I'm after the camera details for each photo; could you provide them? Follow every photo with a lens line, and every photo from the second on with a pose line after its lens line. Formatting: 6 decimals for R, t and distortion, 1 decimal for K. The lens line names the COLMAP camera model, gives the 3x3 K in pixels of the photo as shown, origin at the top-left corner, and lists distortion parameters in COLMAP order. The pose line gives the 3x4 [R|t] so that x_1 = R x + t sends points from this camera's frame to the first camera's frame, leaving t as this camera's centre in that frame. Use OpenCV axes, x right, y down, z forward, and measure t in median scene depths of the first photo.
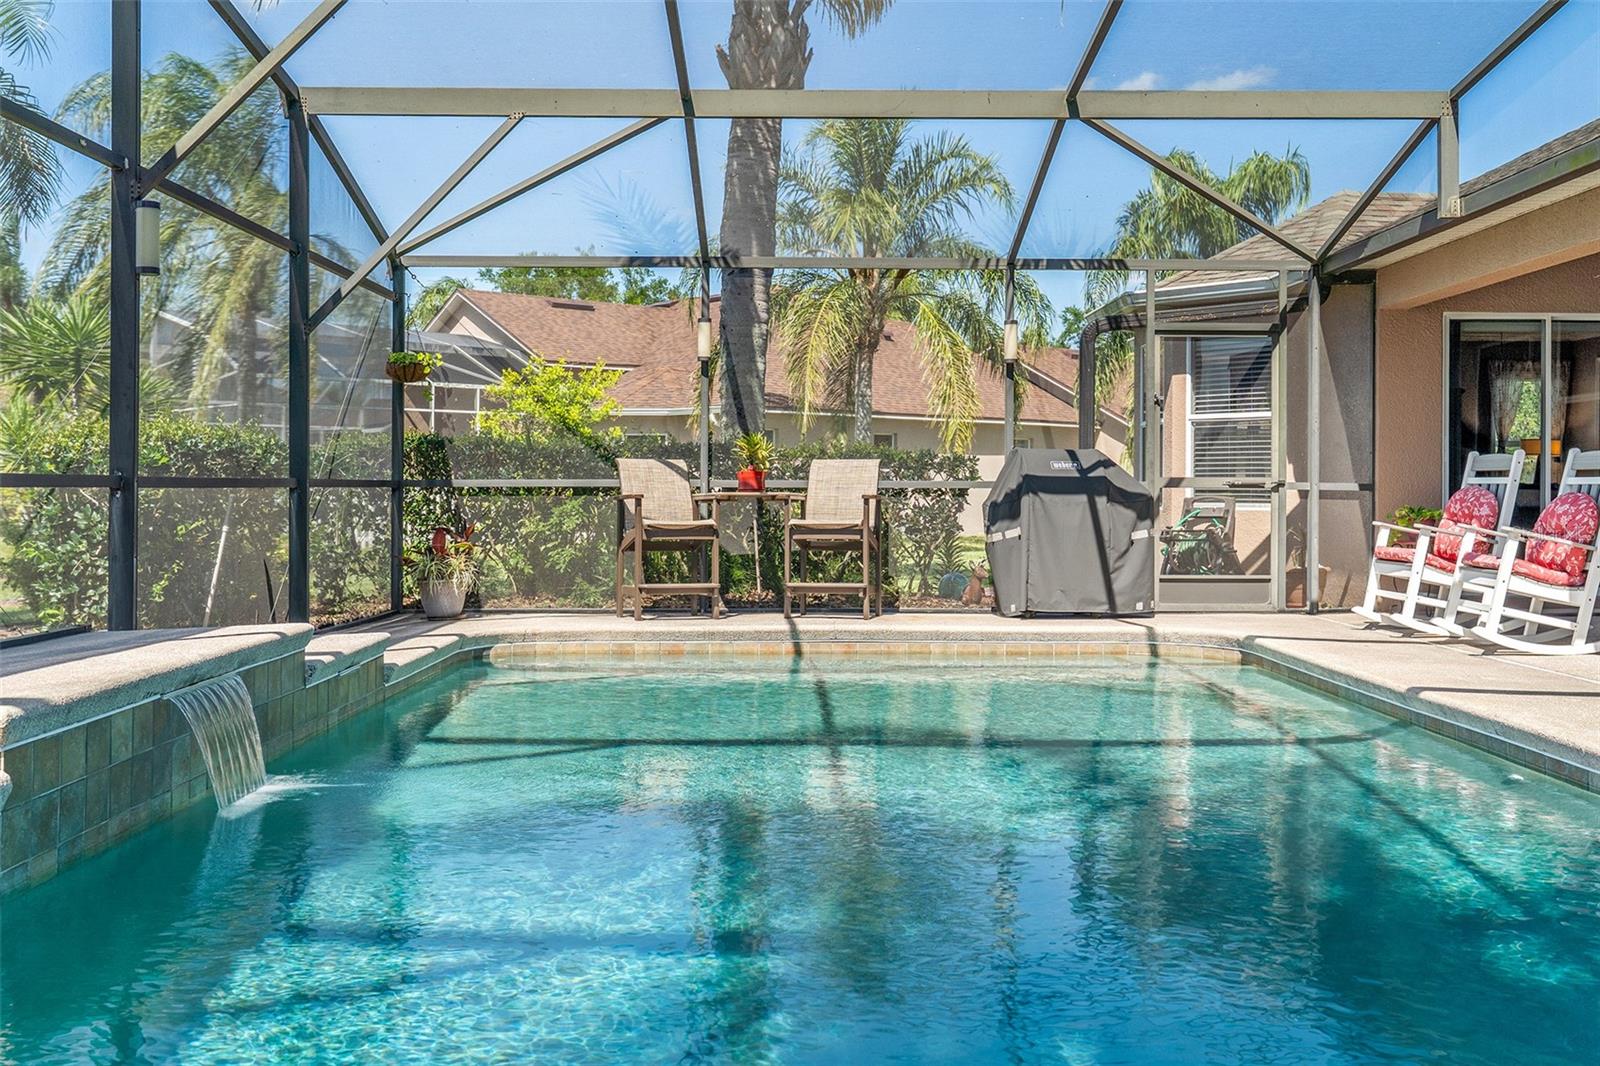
lens RADIAL K [[1572.0, 0, 799.7], [0, 1572.0, 532.0], [0, 0, 1]] dist [0.006213, 0.000000]
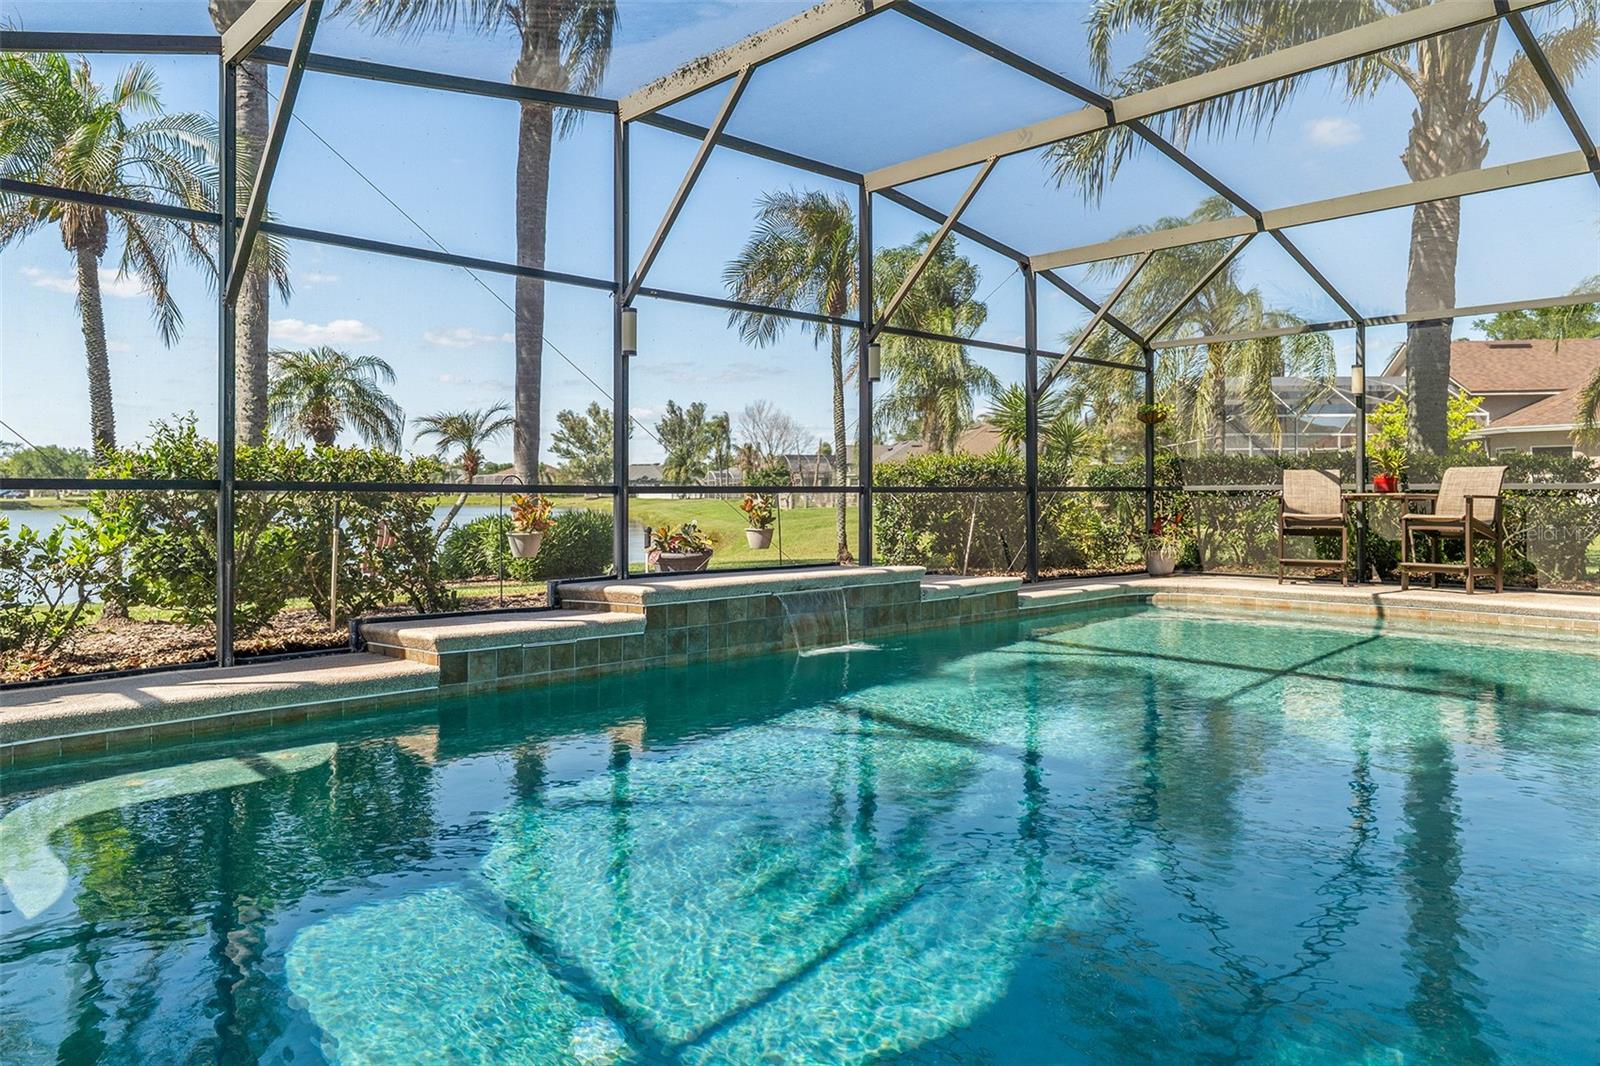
lens RADIAL K [[1061.9, 0, 795.1], [0, 1061.9, 520.3], [0, 0, 1]] dist [-0.001728, 0.001706]
pose [[0.672129, 0.014487, -0.740292, 0.304065], [-0.015358, 0.999866, 0.005622, 0.000027], [0.740274, 0.007590, 0.672262, 0.031428]]
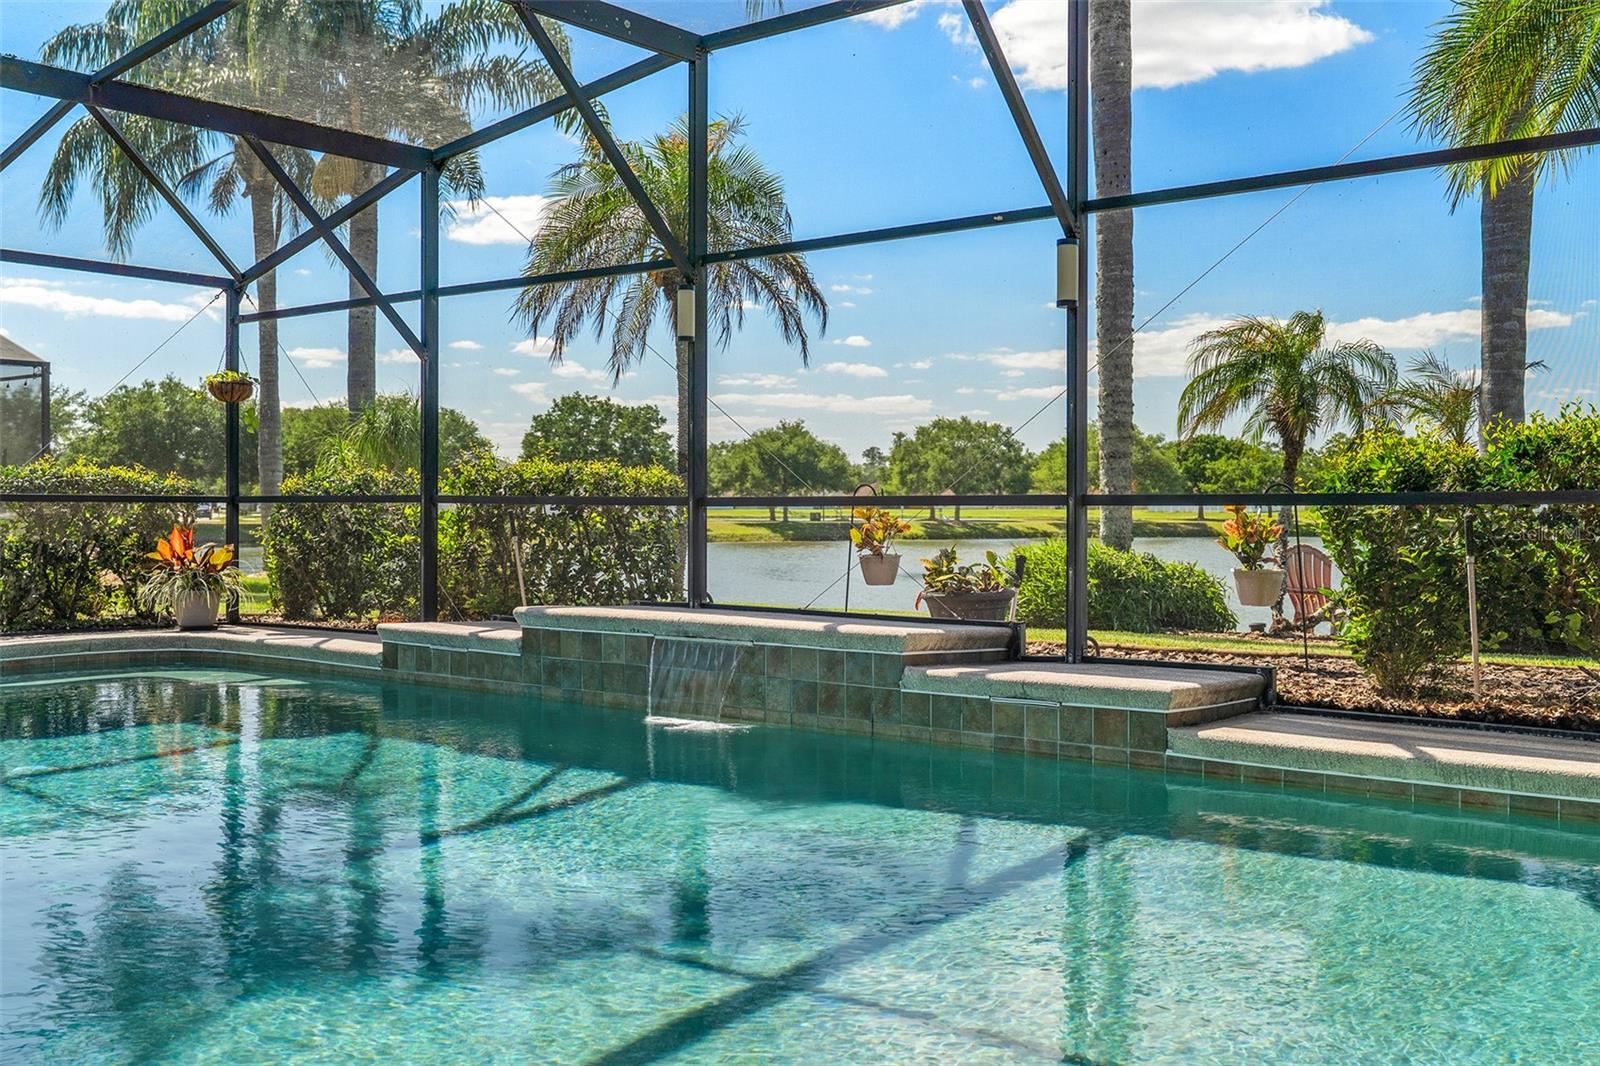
lens RADIAL K [[1572.0, 0, 800.1], [0, 1572.0, 534.2], [0, 0, 1]] dist [0.006213, 0.000000]
pose [[-0.662774, 0.001573, -0.748818, 0.313071], [-0.025936, 0.999350, 0.025055, -0.017547], [0.748370, 0.036027, -0.662302, 1.013673]]
